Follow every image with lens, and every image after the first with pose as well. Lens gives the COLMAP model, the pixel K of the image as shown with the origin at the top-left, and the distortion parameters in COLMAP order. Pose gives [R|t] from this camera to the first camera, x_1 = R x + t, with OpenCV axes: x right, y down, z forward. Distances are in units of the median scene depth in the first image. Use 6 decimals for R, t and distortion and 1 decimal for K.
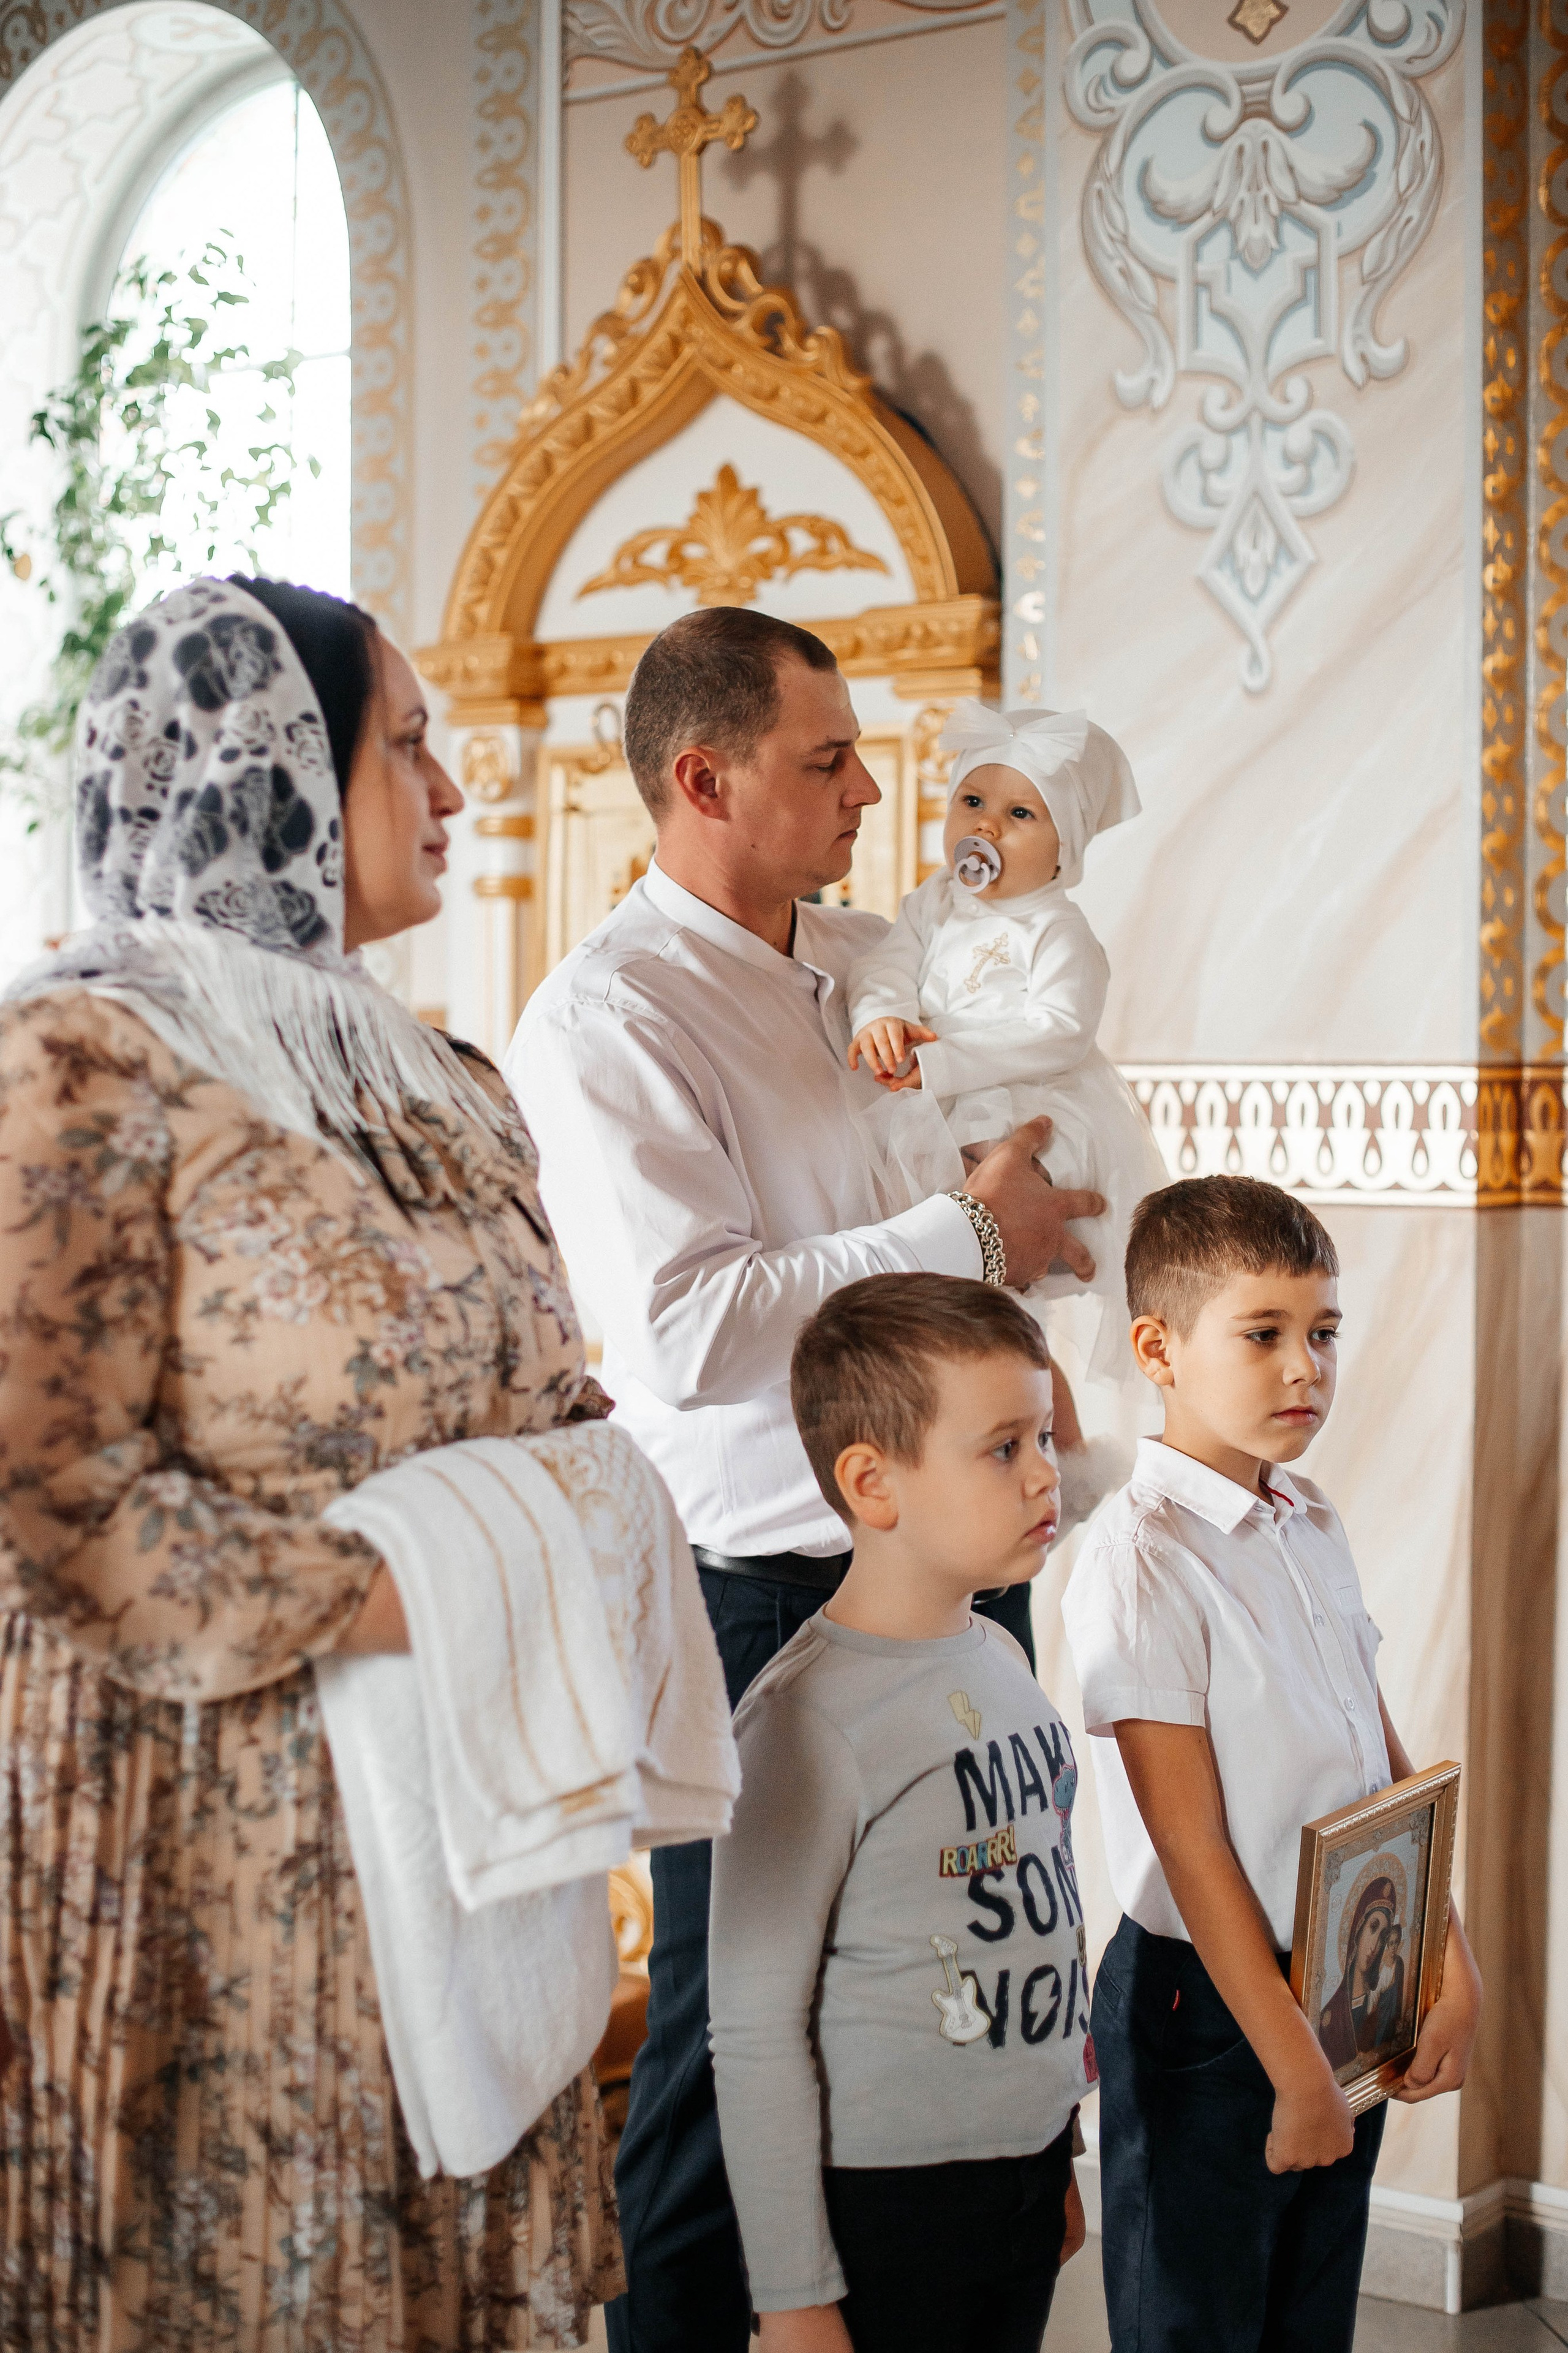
lens RADIAL K [[3494.6, 0, 784.4], [0, 3494.6, 1151.4], [0, 0, 1]] dist [-0.142187, 0.143720]
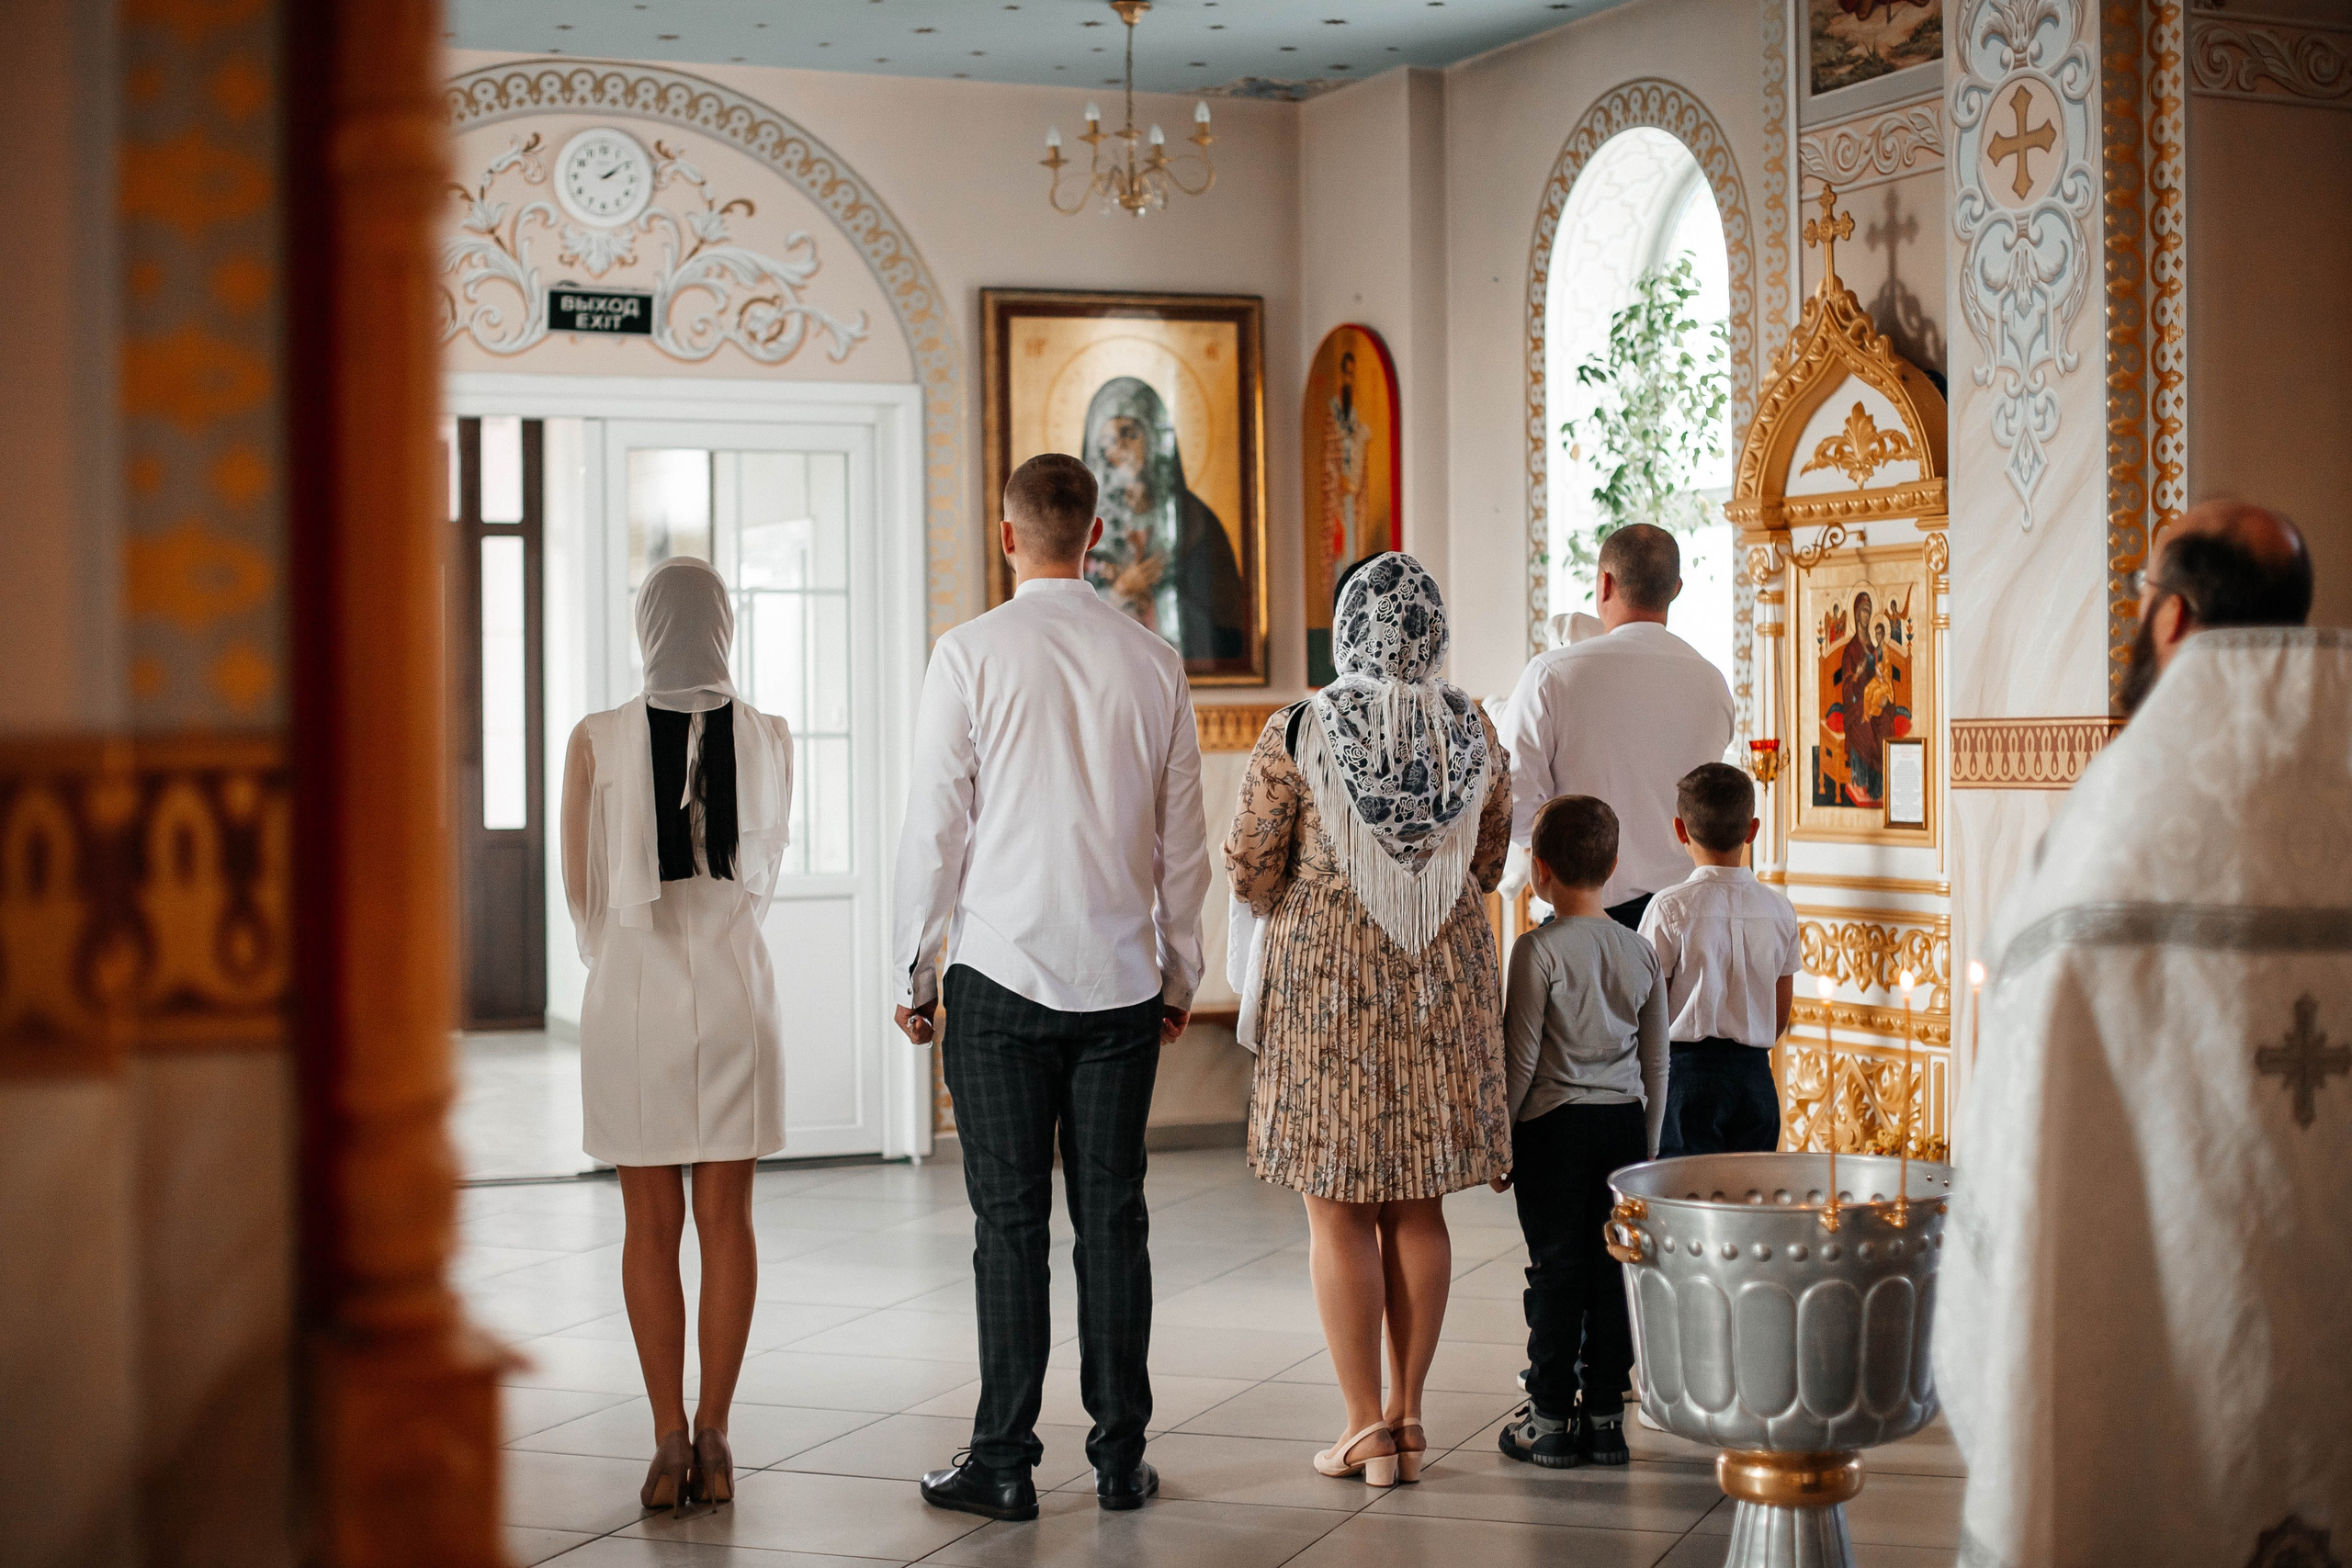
lens RADIAL K [[3419.0, 0, 1188.9], [0, 3419.0, 823.0], [0, 0, 1]] dist [-0.134273, 0.045375]
pose [[0.875025, 0.001249, -0.484075, 0.577874], [-0.002380, 0.999996, -0.001724, 0.034239], [0.484071, 0.002660, 0.875025, -0.809656]]
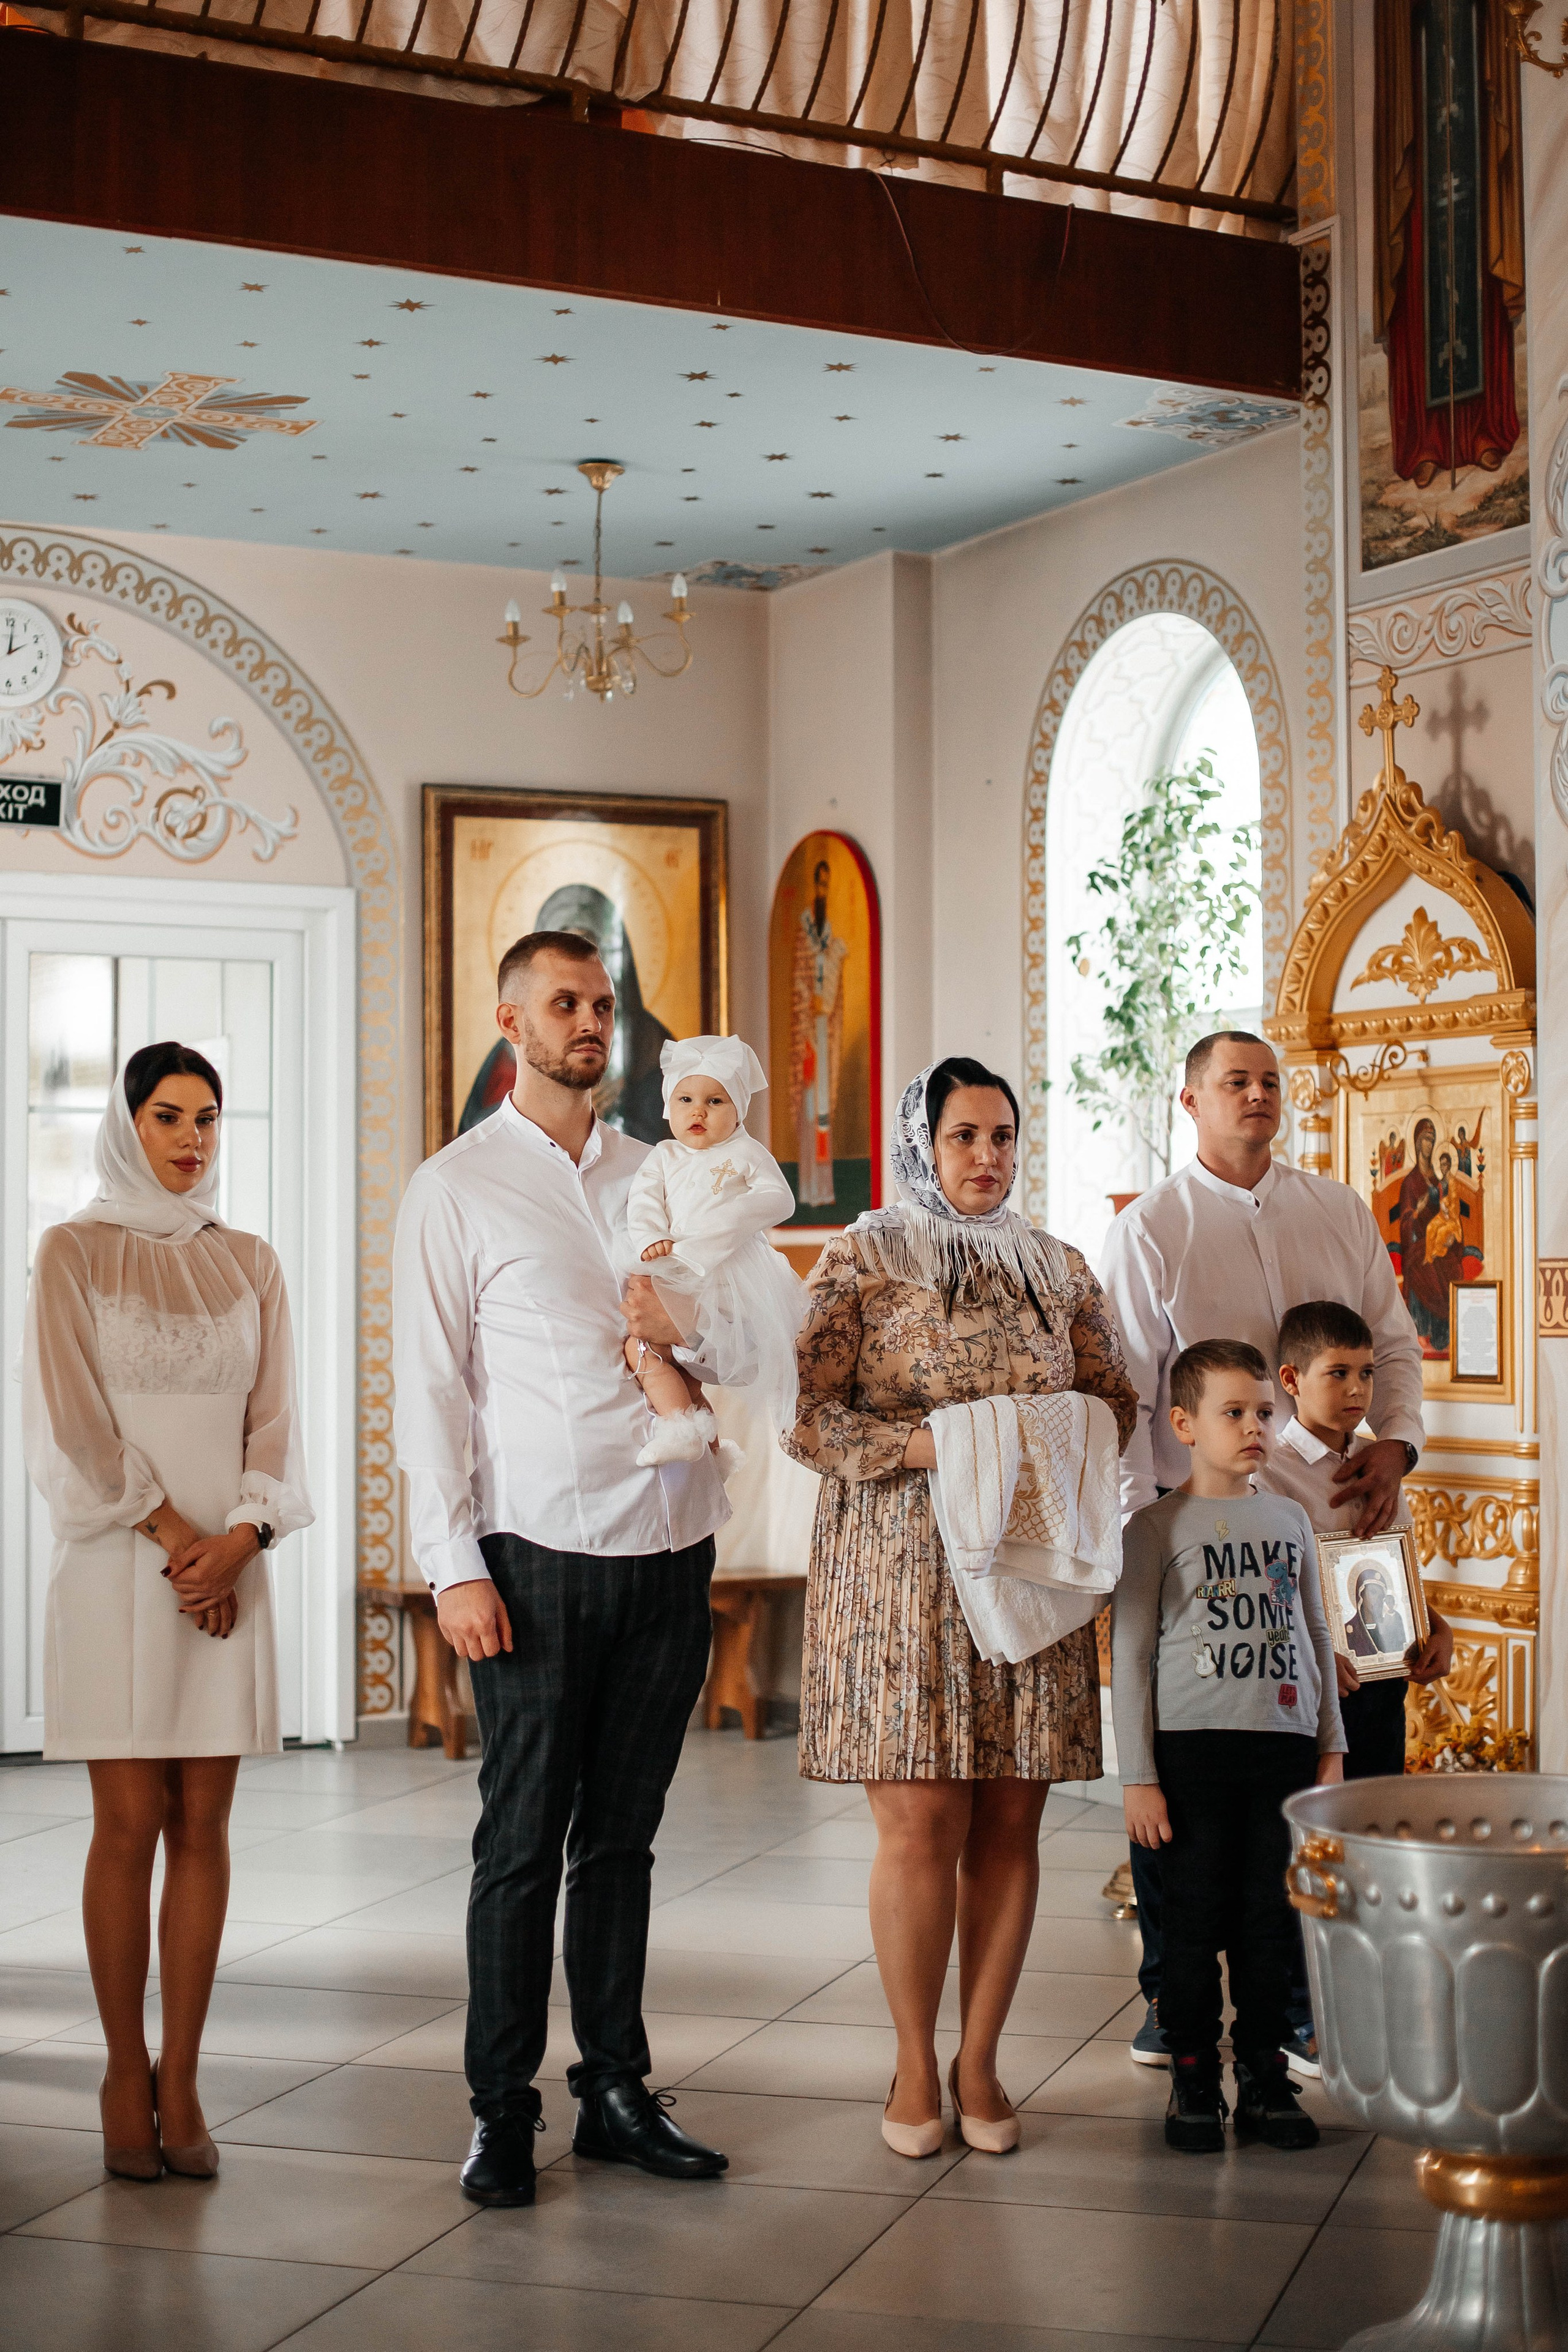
lens RADIAL K [[3430.3, 0, 779.6], [0, 3430.3, 1177.3], [0, 0, 1]] dist [-0.143398, 0.142129]
pose [[0.903218, -0.017757, -0.428814, 0.427248], [-0.009630, 0.998054, -0.061612, 0.038982], [0.429074, 0.059779, 0.901289, -0.642274]]
